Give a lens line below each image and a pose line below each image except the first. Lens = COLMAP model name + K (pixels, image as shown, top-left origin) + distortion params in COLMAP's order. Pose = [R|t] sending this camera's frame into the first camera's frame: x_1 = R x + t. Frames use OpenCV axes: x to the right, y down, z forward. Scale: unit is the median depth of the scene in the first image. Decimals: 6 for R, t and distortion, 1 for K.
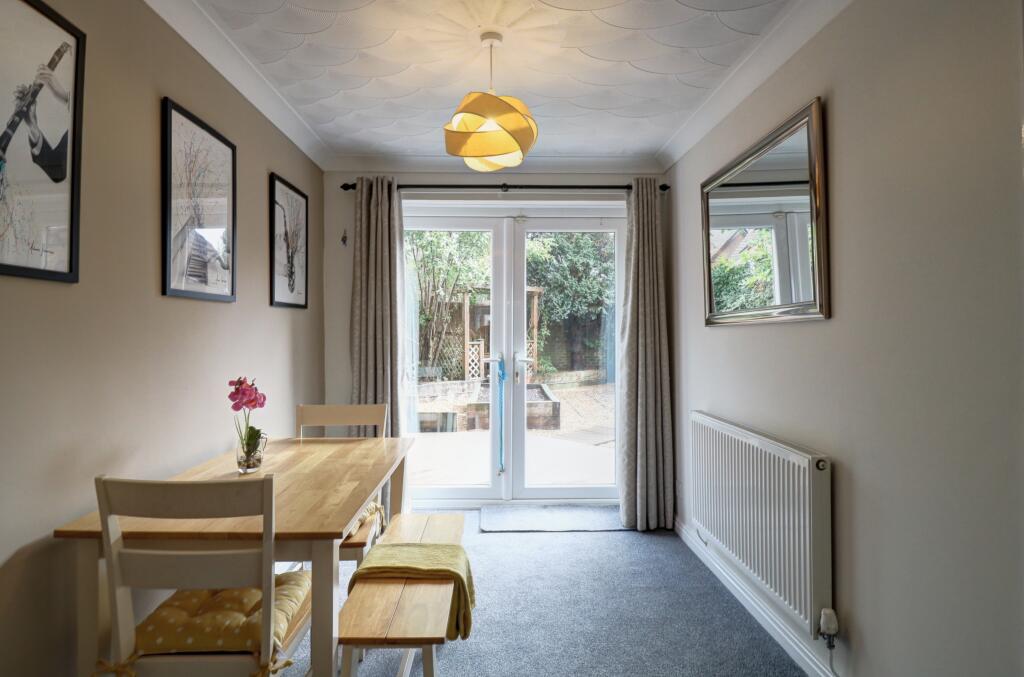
lens RADIAL K [[565.0, 0, 509.7], [0, 565.0, 335.3], [0, 0, 1]] dist [-0.000142, -0.000038]
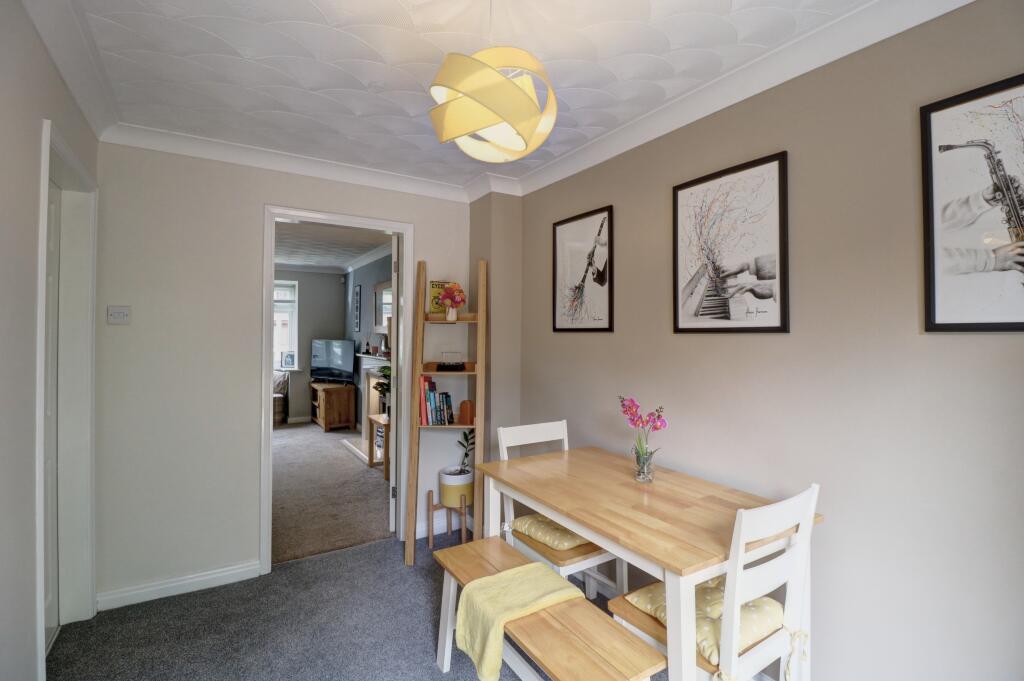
lens RADIAL K [[481.5, 0, 514.5], [0, 481.5, 337.9], [0, 0, 1]] dist [-0.029099, -0.002184]
pose [[-0.864876, -0.000917, -0.501985, 0.385866], [-0.009229, 0.999858, 0.014075, -0.096947], [0.501901, 0.016806, -0.864762, 2.364010]]
